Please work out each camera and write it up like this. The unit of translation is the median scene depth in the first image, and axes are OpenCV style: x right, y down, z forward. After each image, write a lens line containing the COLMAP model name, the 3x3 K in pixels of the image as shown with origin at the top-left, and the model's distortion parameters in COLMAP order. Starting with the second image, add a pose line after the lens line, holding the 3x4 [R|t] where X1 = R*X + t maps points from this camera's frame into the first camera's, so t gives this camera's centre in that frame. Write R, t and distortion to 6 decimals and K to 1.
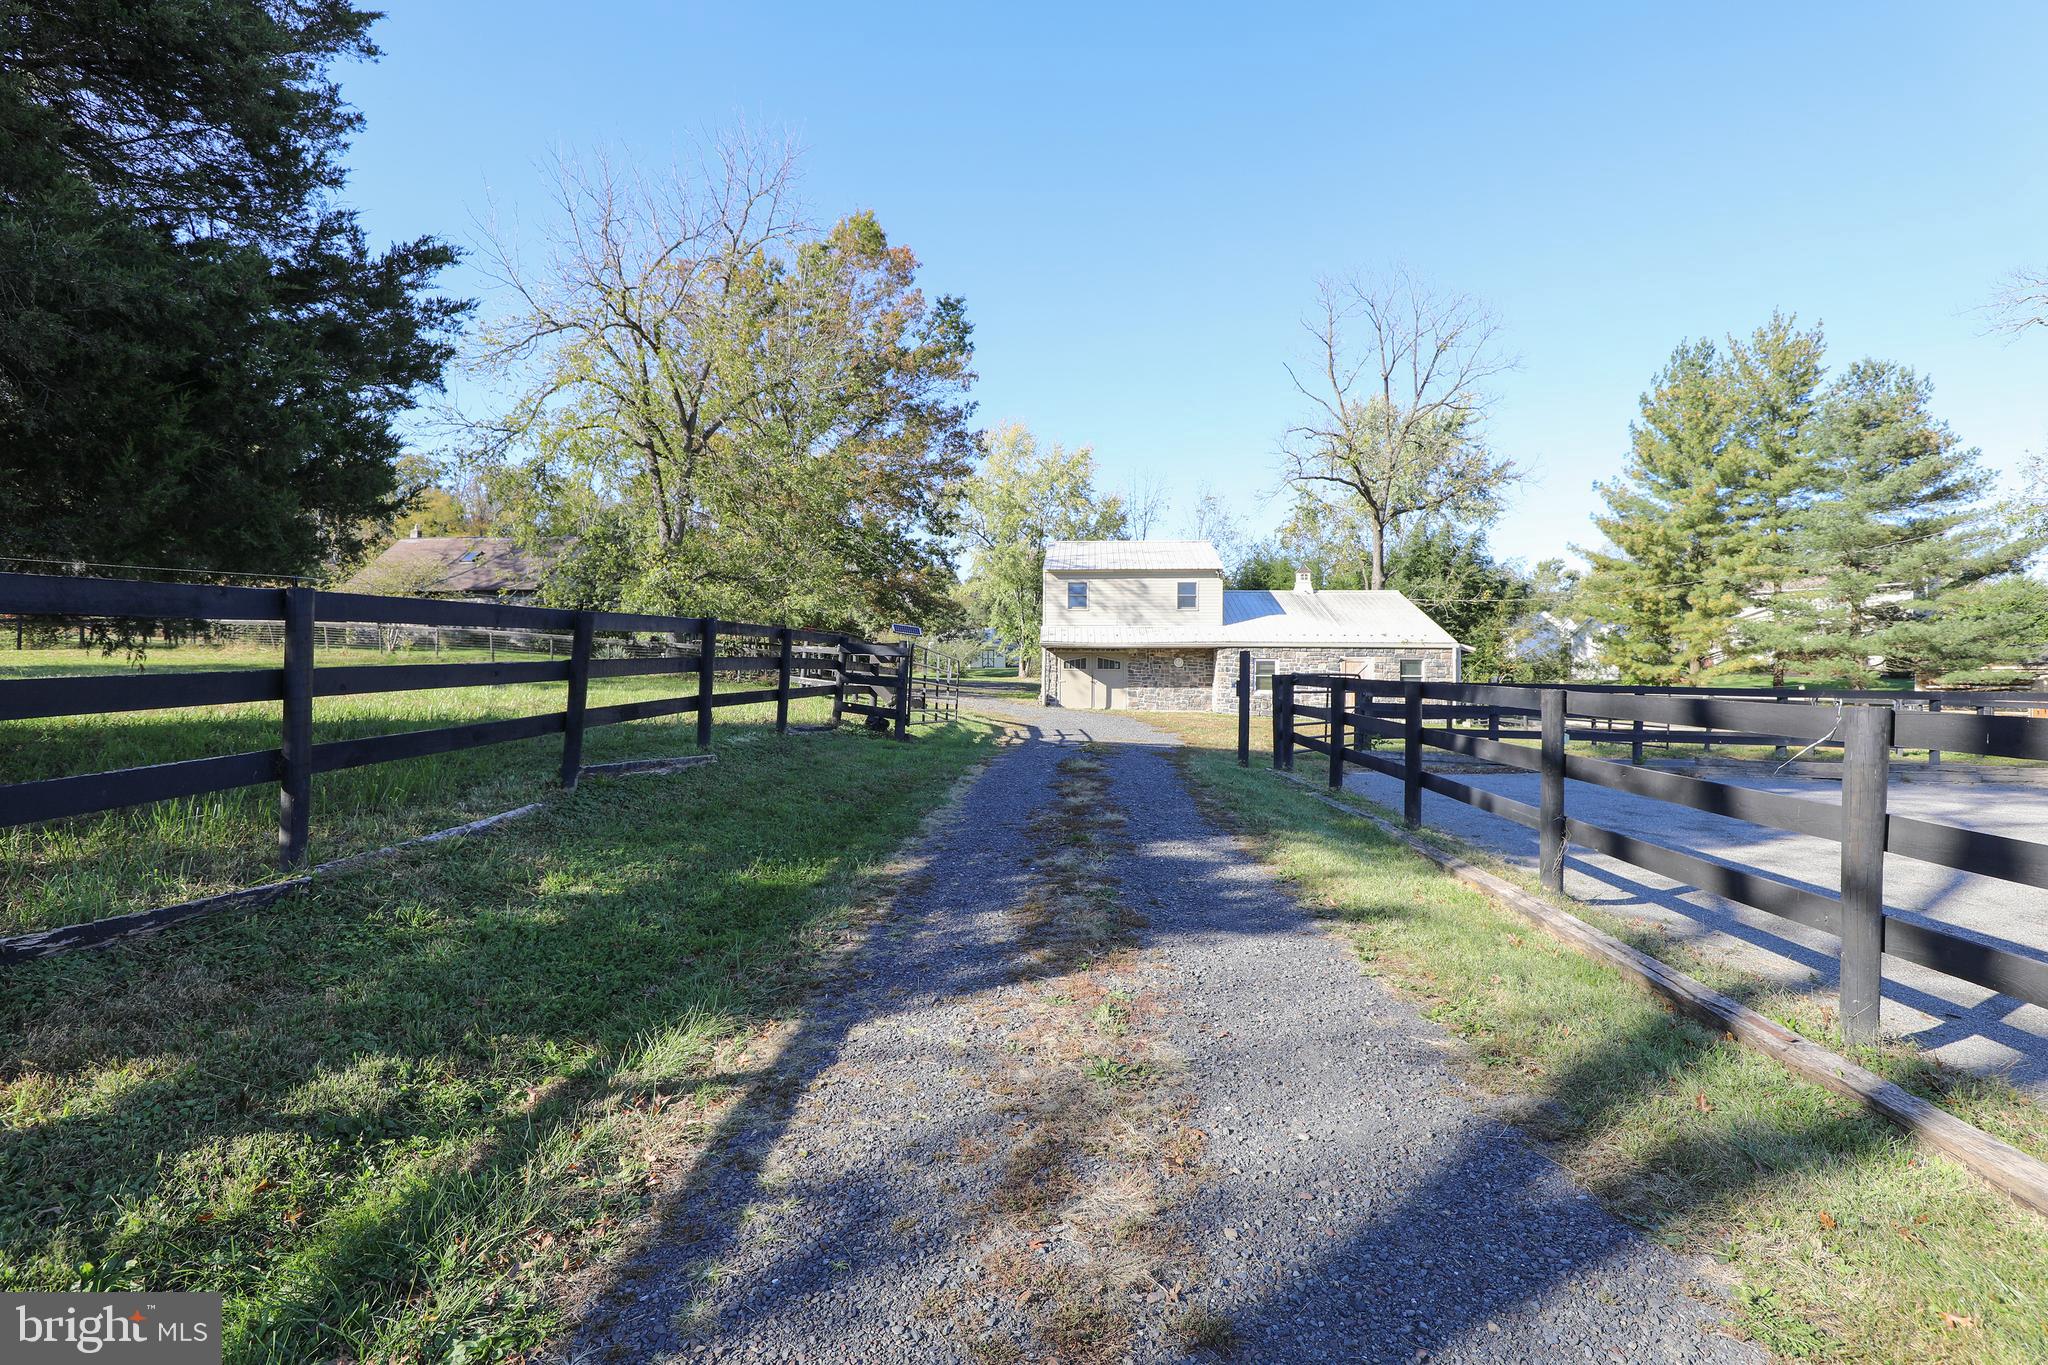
lens RADIAL K [[944.8, 0, 1026.0], [0, 944.8, 675.1], [0, 0, 1]] dist [-0.014710, -0.000024]
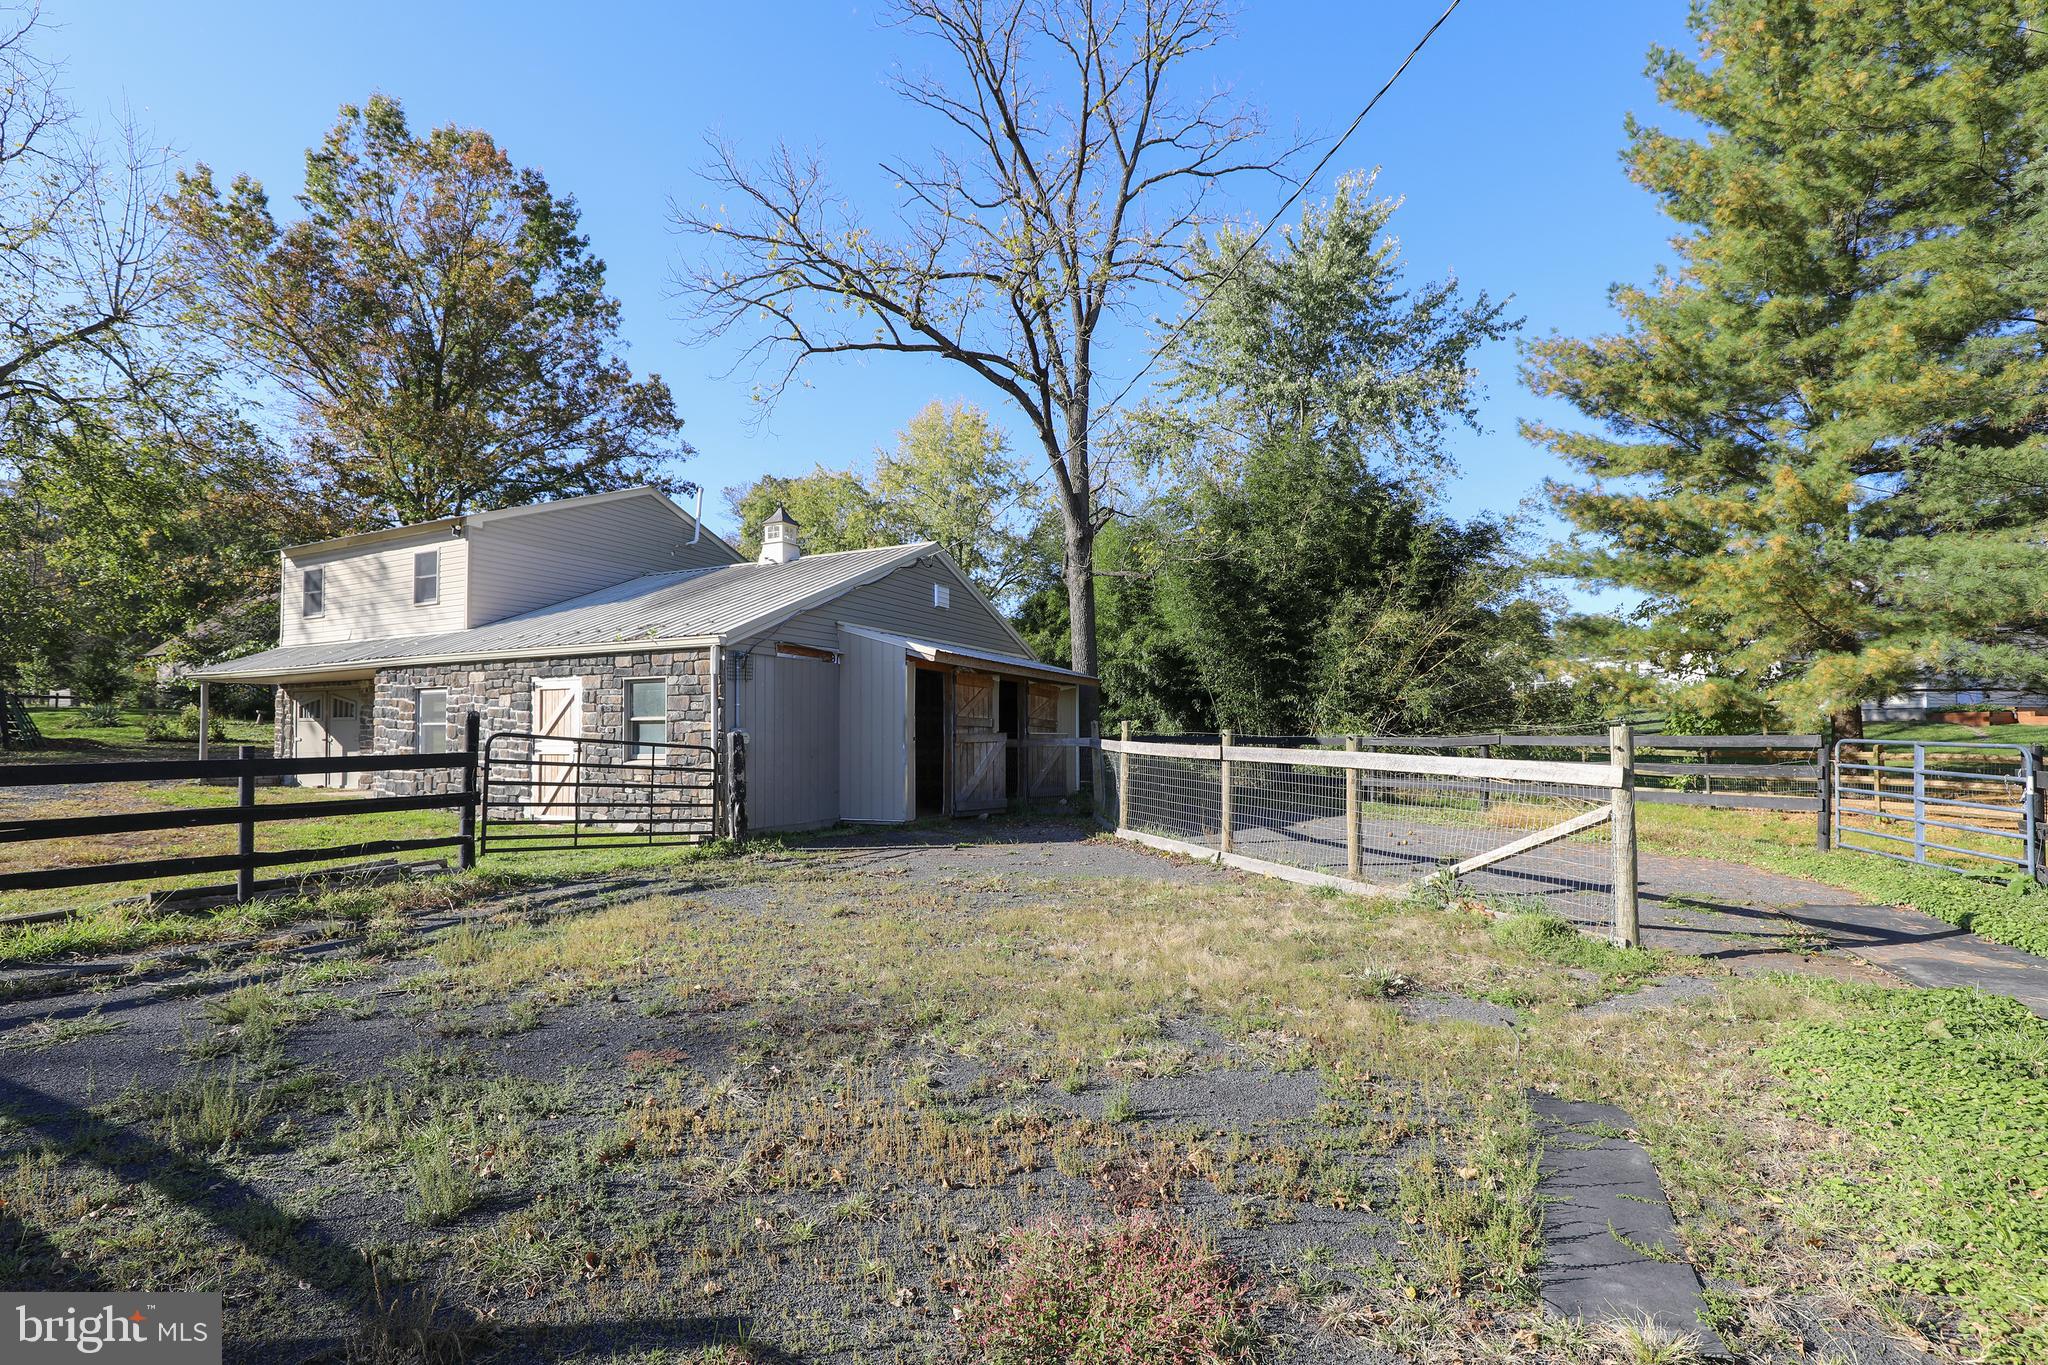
lens RADIAL K [[944.2, 0, 1025.6], [0, 944.2, 730.4], [0, 0, 1]] dist [-0.002602, -0.011407]
pose [[0.923318, -0.015831, -0.383711, 0.587590], [0.014497, 0.999875, -0.006368, 0.009593], [0.383763, 0.000317, 0.923431, 0.543158]]
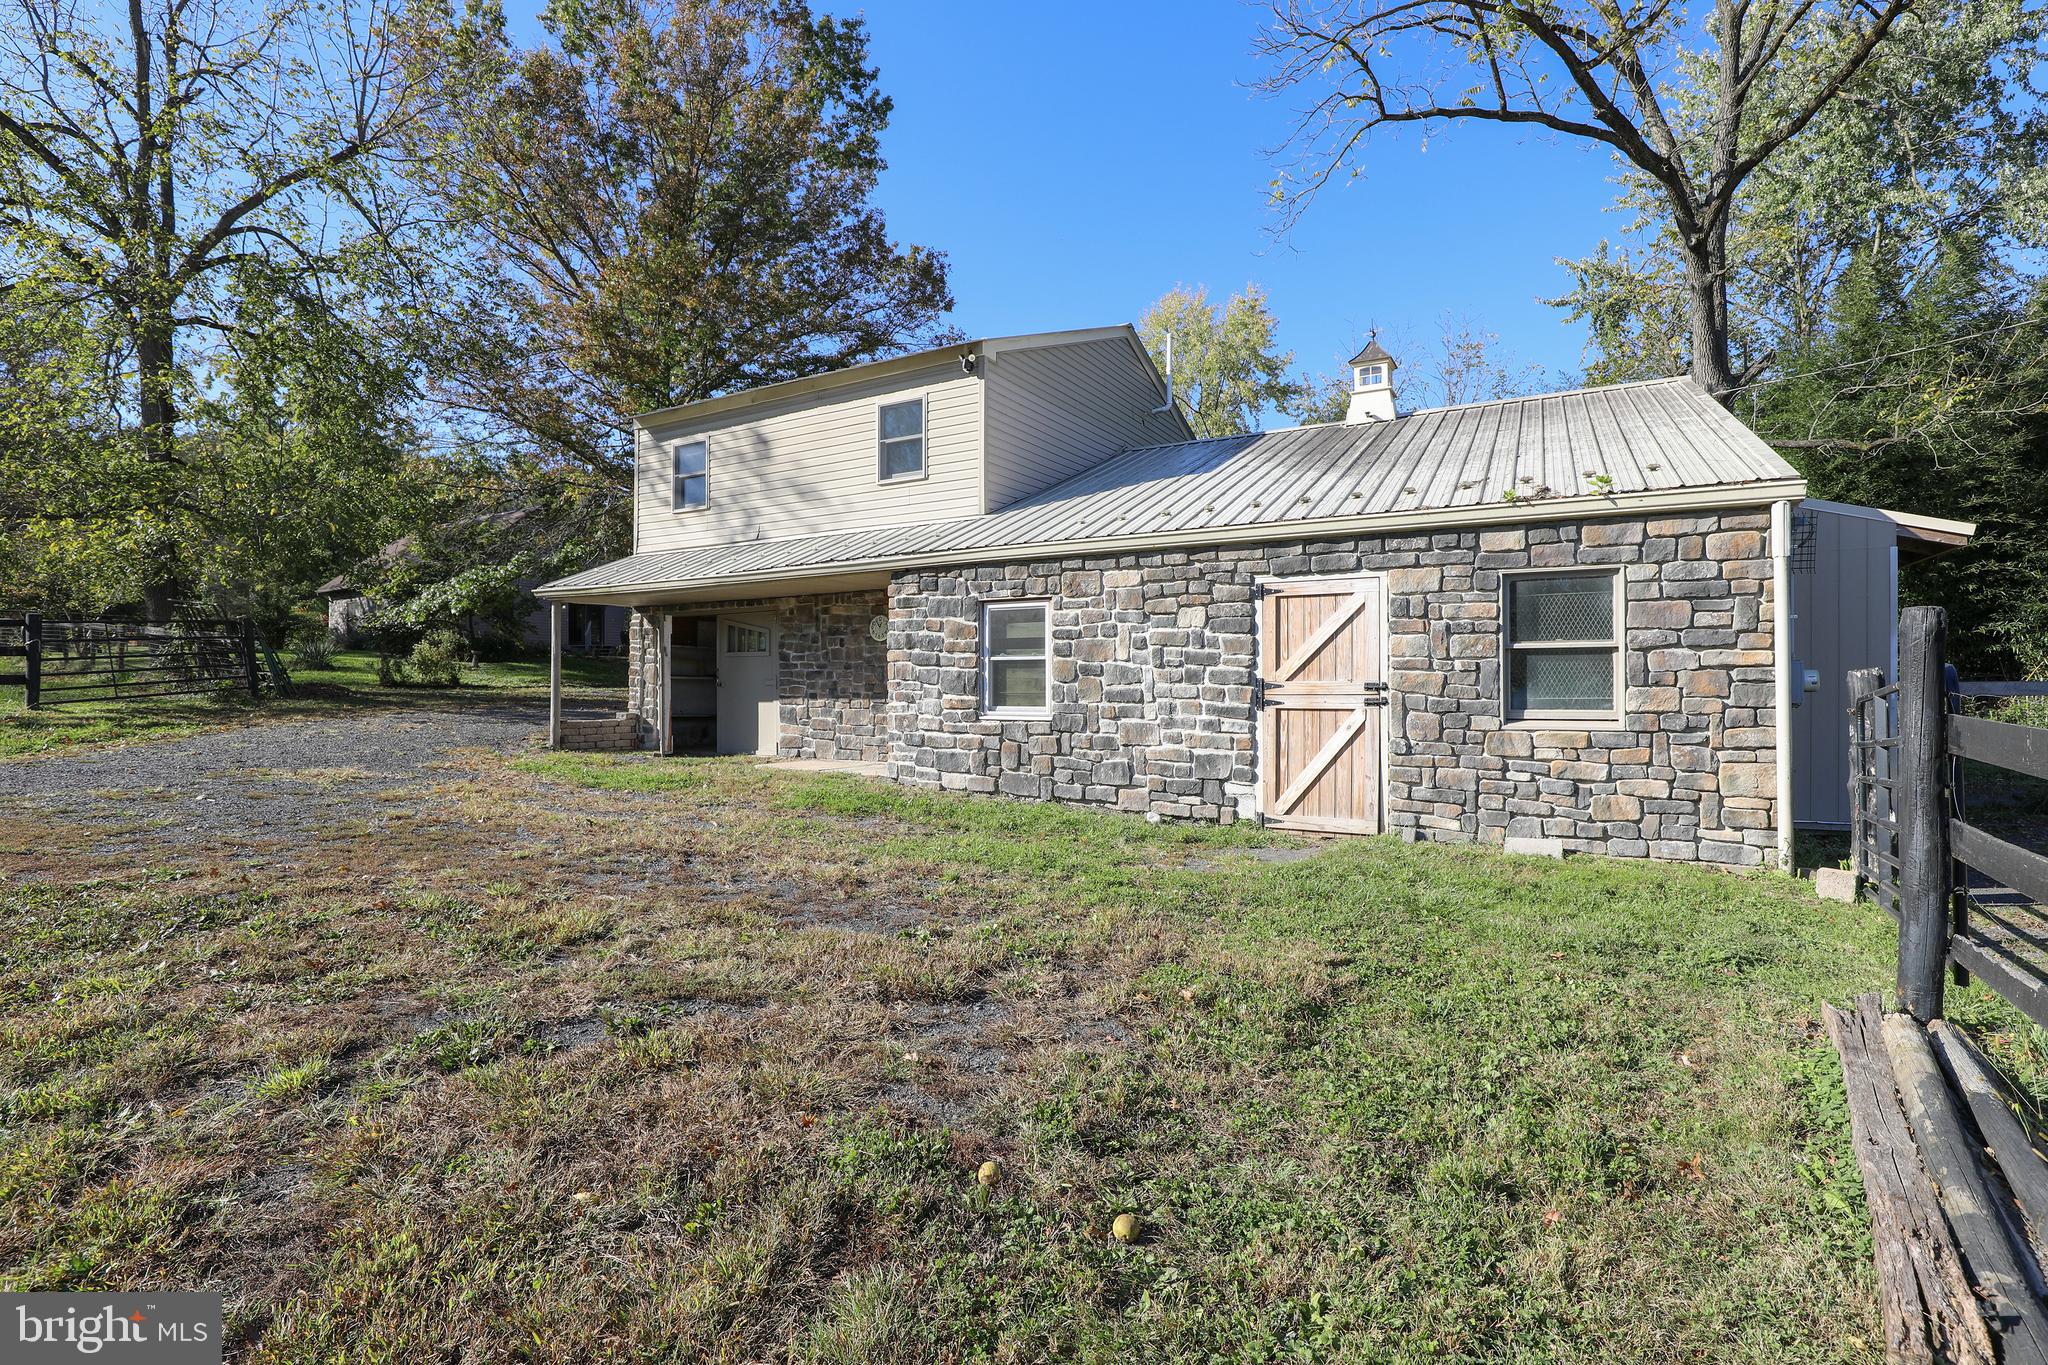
lens RADIAL K [[972.3, 0, 1026.0], [0, 972.3, 689.3], [0, 0, 1]] dist [-0.028088, -0.000260]
pose [[0.893969, -0.009501, -0.448029, 0.320890], [0.012805, 0.999909, 0.004345, 0.007458], [0.447947, -0.009621, 0.894008, 0.592018]]
